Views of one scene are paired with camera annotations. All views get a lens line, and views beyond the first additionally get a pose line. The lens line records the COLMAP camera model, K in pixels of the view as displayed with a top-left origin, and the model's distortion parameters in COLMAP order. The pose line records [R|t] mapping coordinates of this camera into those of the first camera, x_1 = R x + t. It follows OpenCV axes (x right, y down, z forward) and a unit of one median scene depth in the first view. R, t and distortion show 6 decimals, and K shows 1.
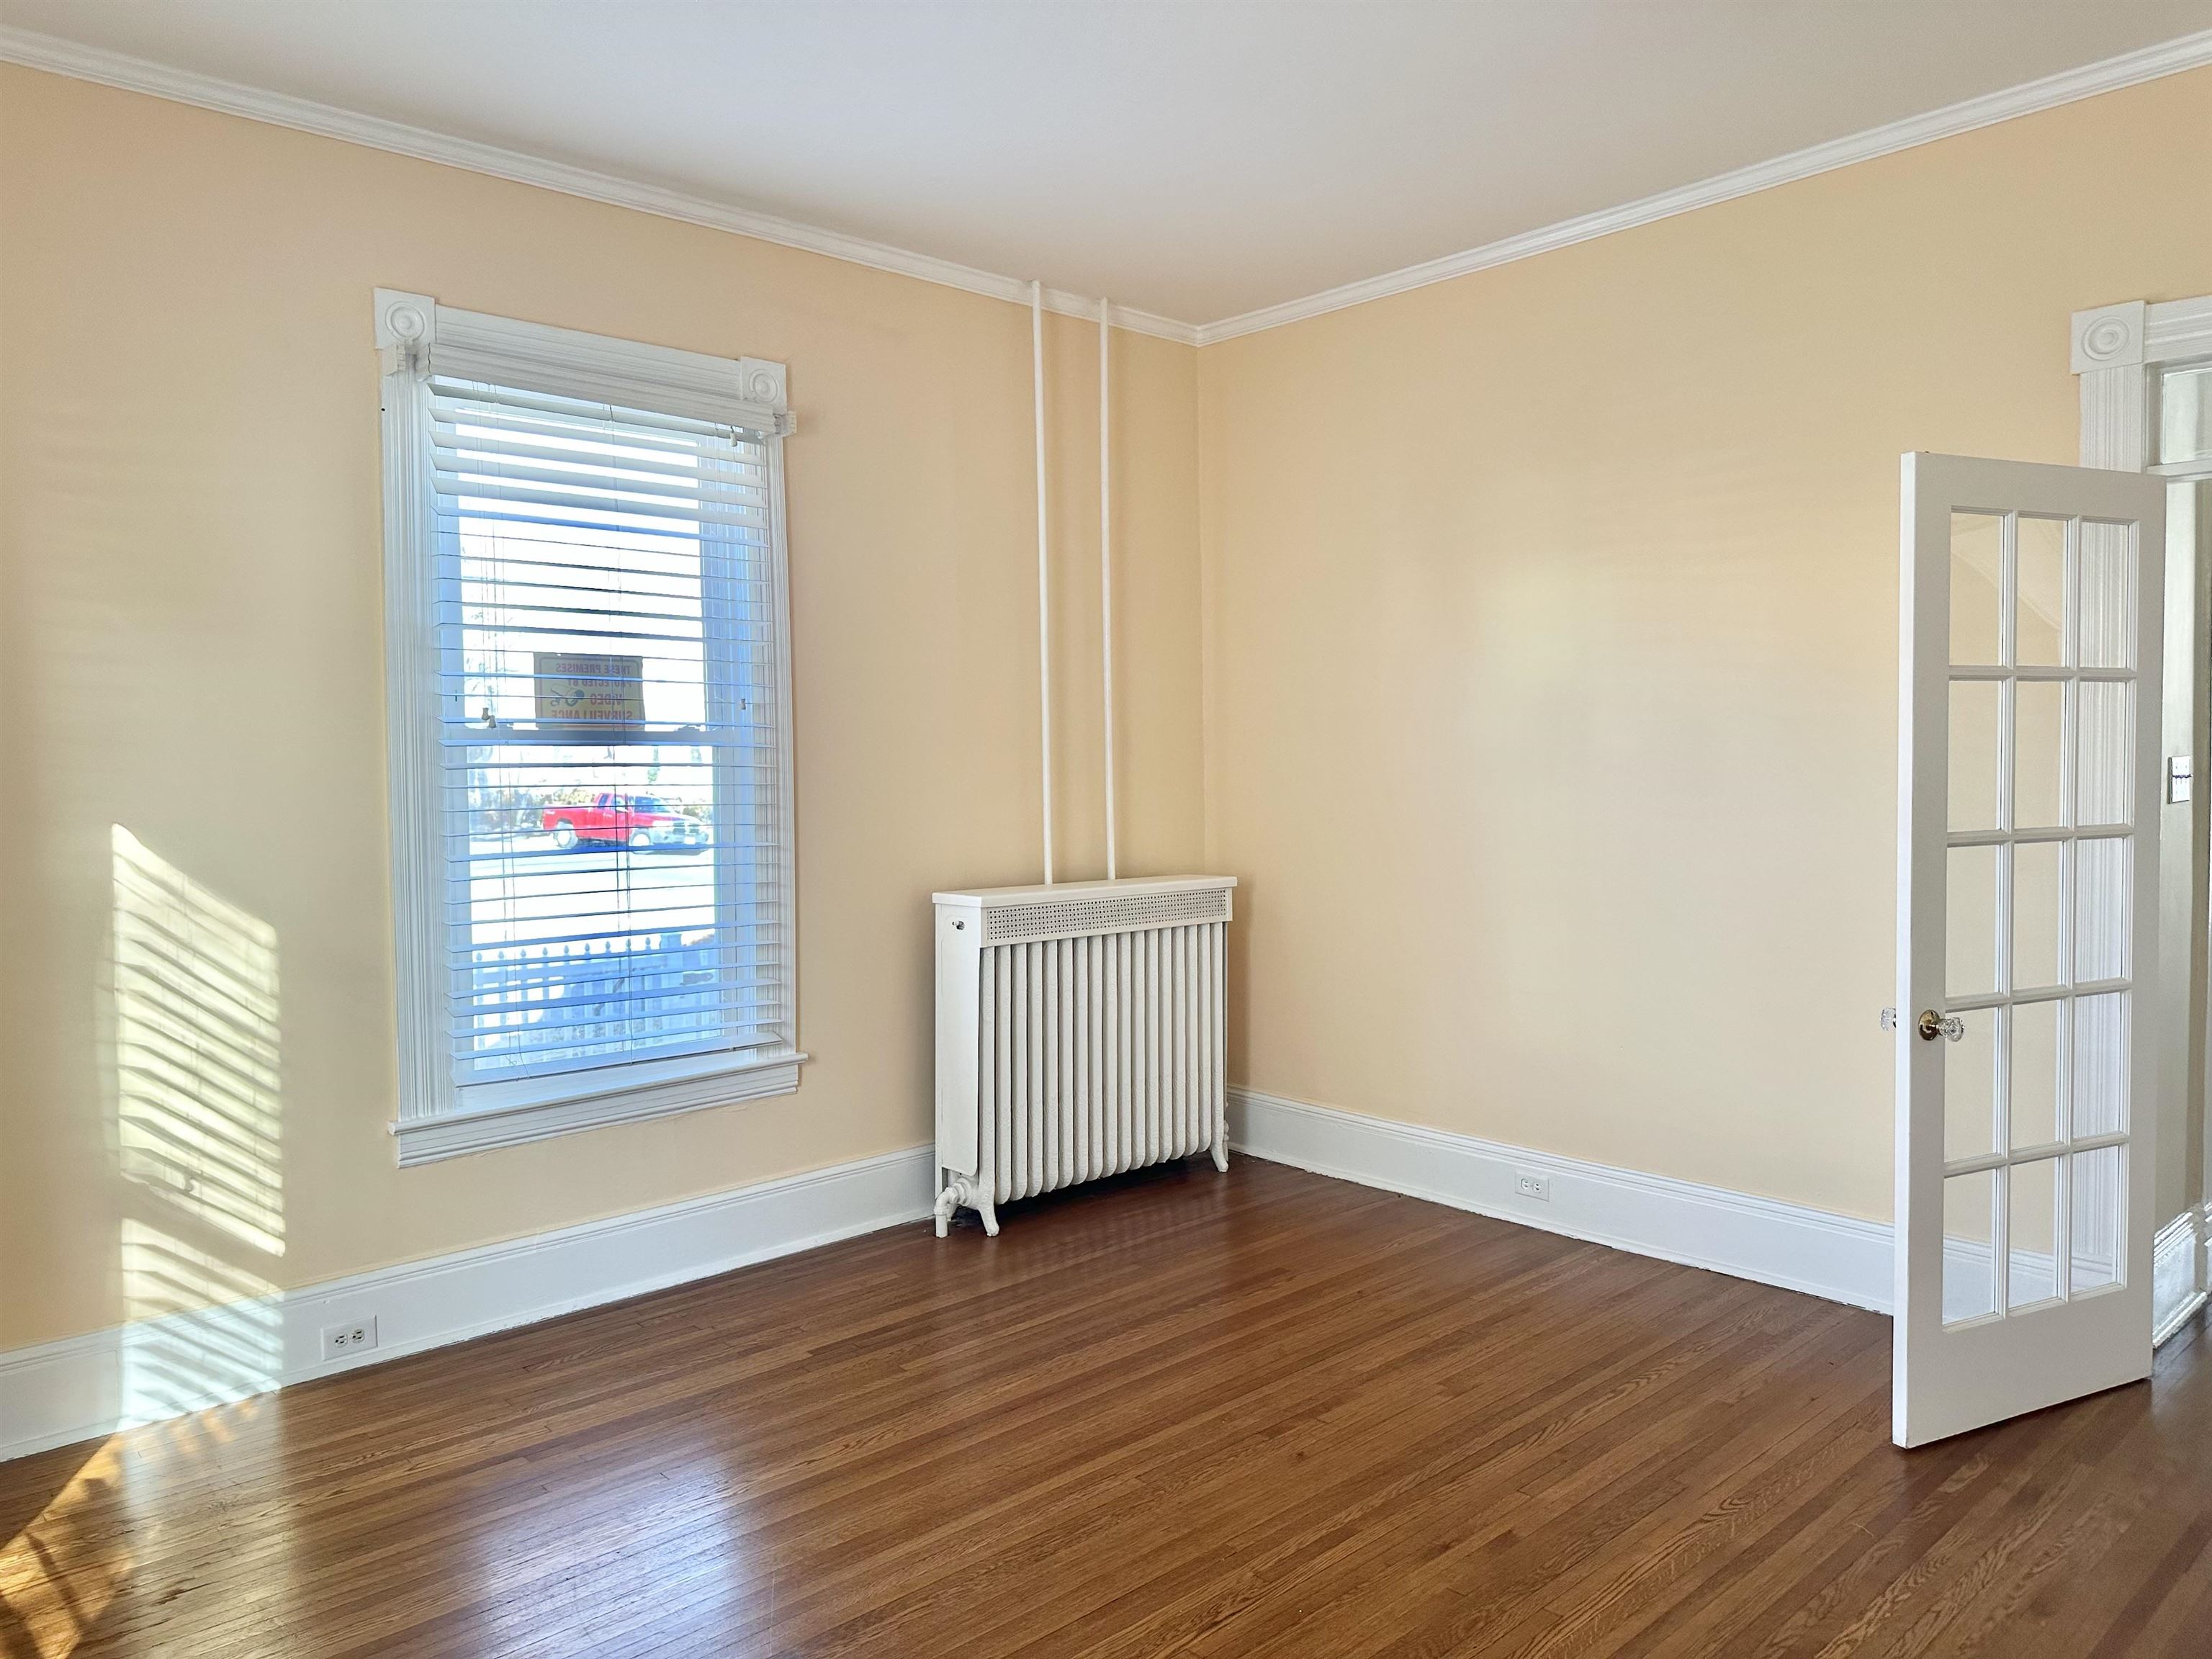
lens RADIAL K [[1562.5, 0, 1108.0], [0, 1562.5, 811.6], [0, 0, 1]] dist [0.034914, -0.044062]
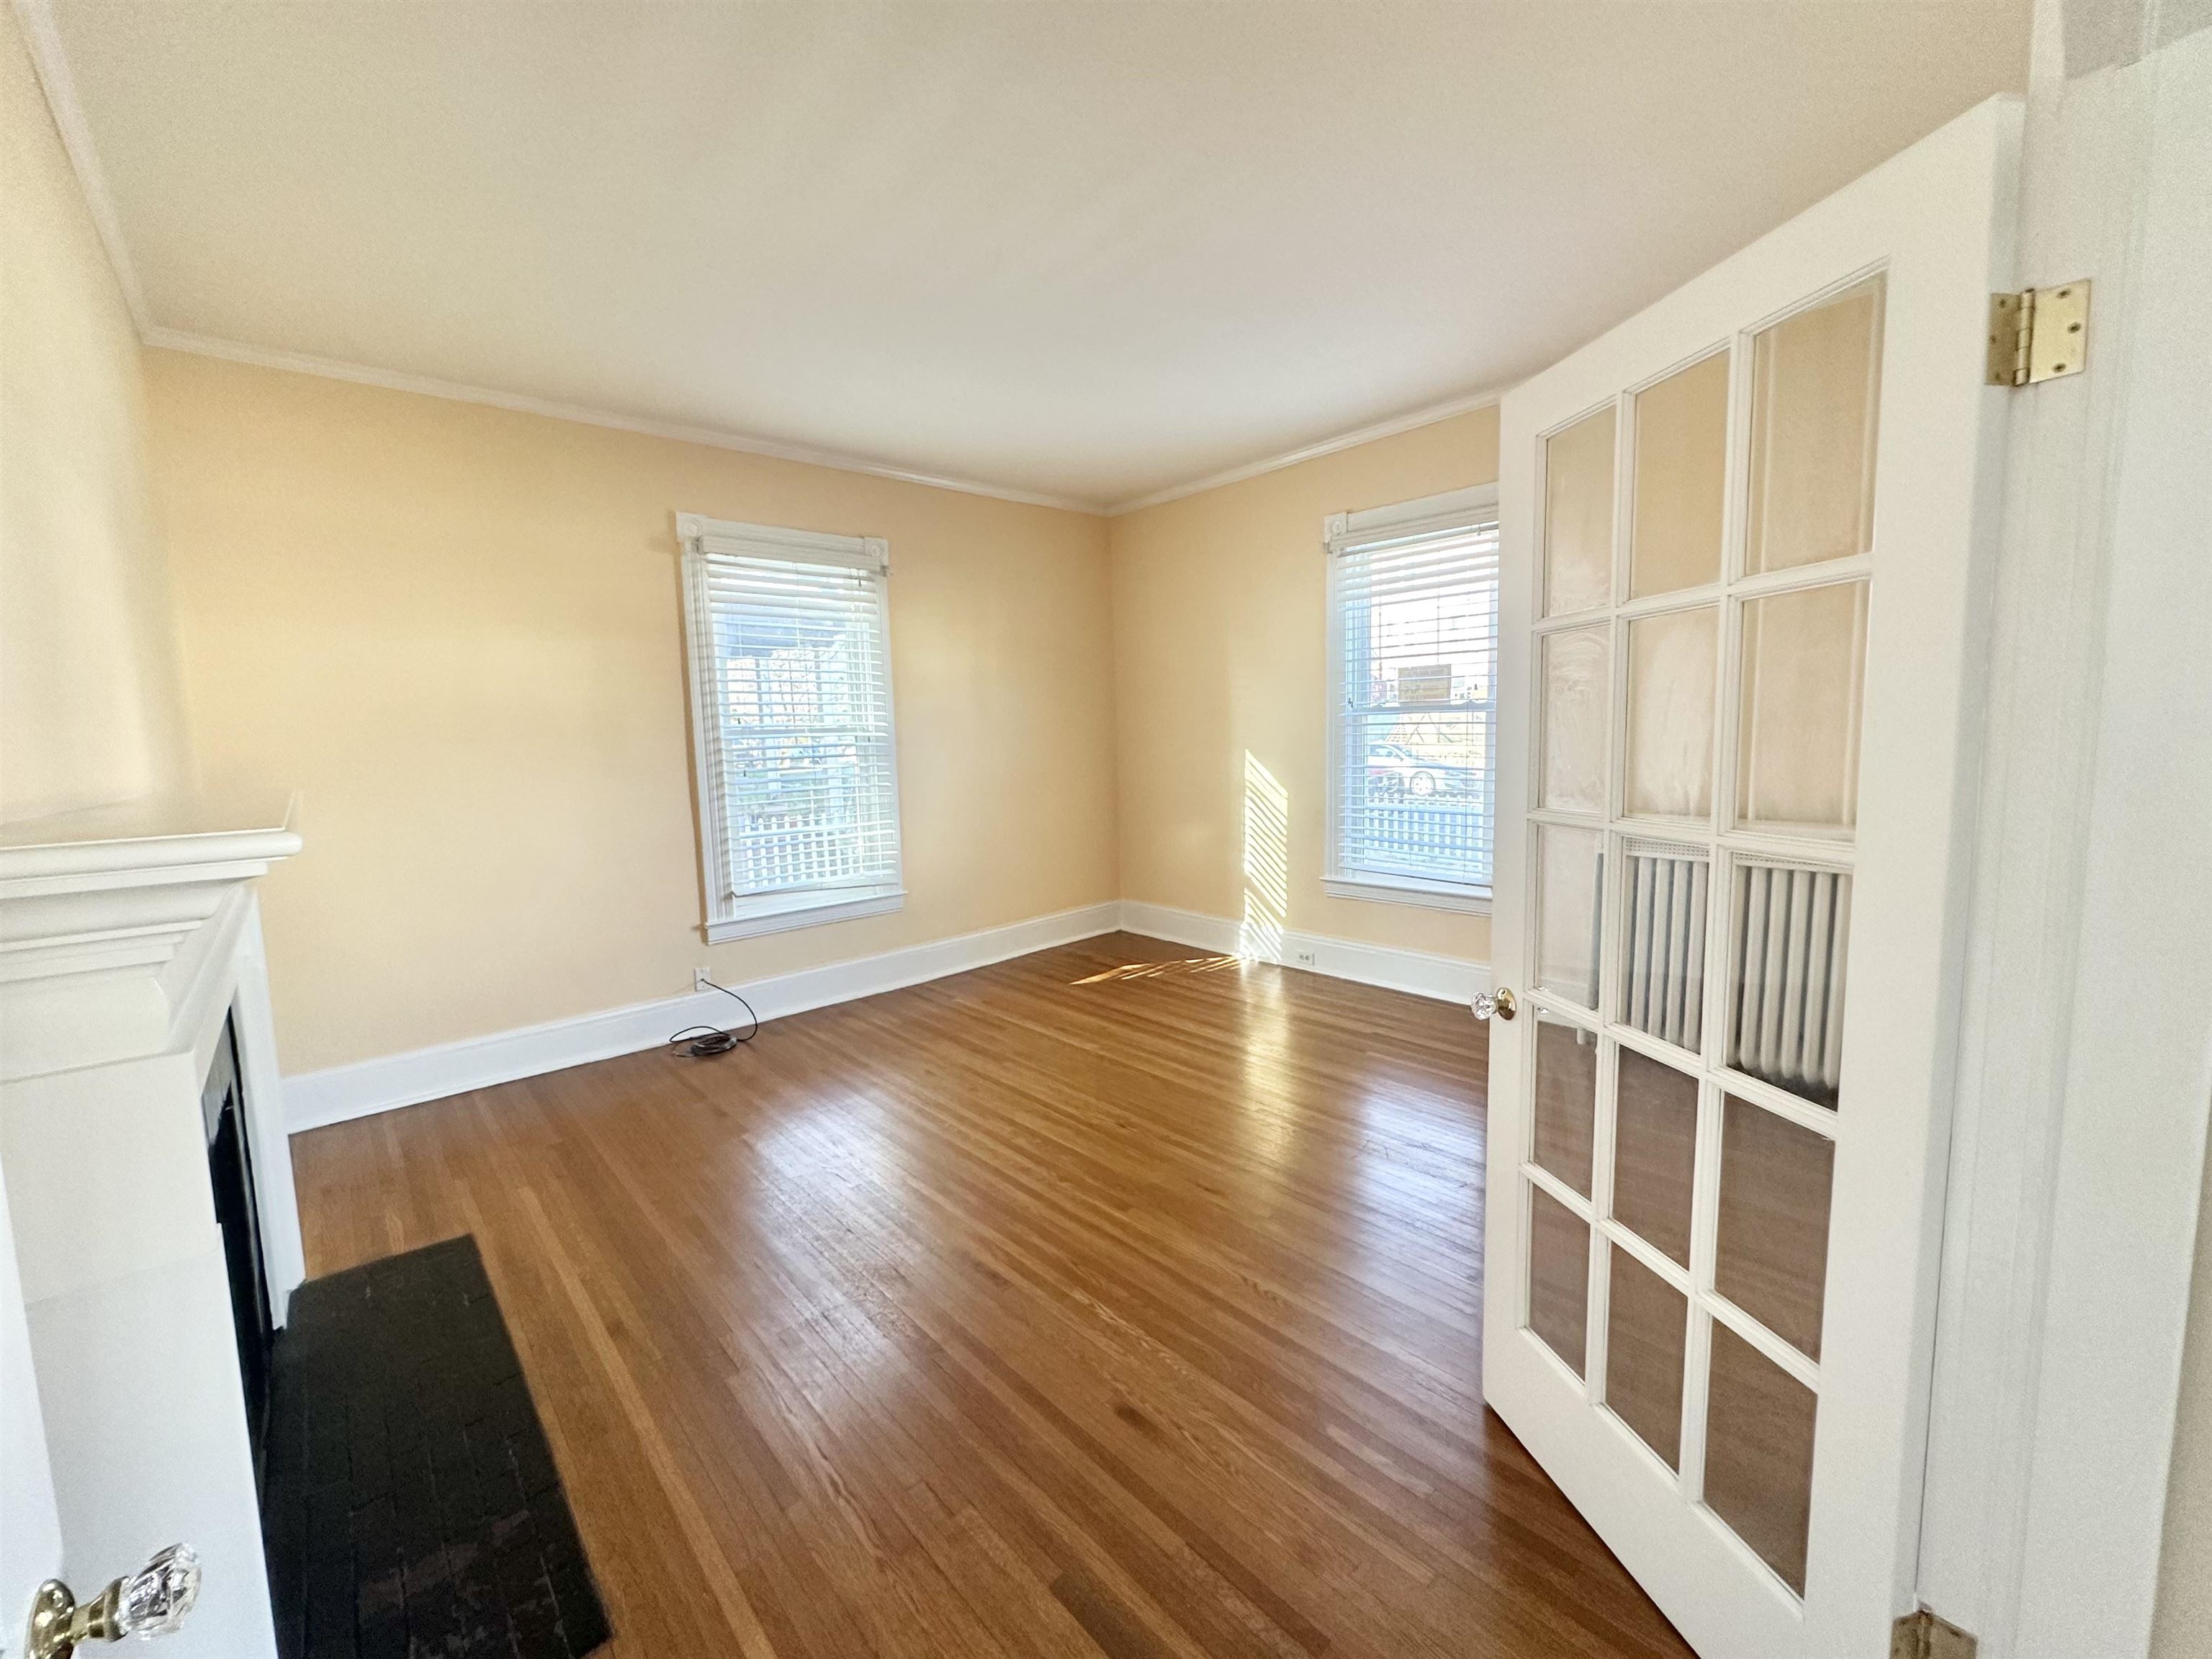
lens RADIAL K [[886.1, 0, 1108.5], [0, 886.1, 840.0], [0, 0, 1]] dist [-0.001768, 0.000357]
pose [[-0.016381, 0.131286, -0.991209, 0.866382], [-0.005066, 0.991319, 0.131385, -0.032007], [0.999853, 0.007173, -0.015573, 0.691376]]
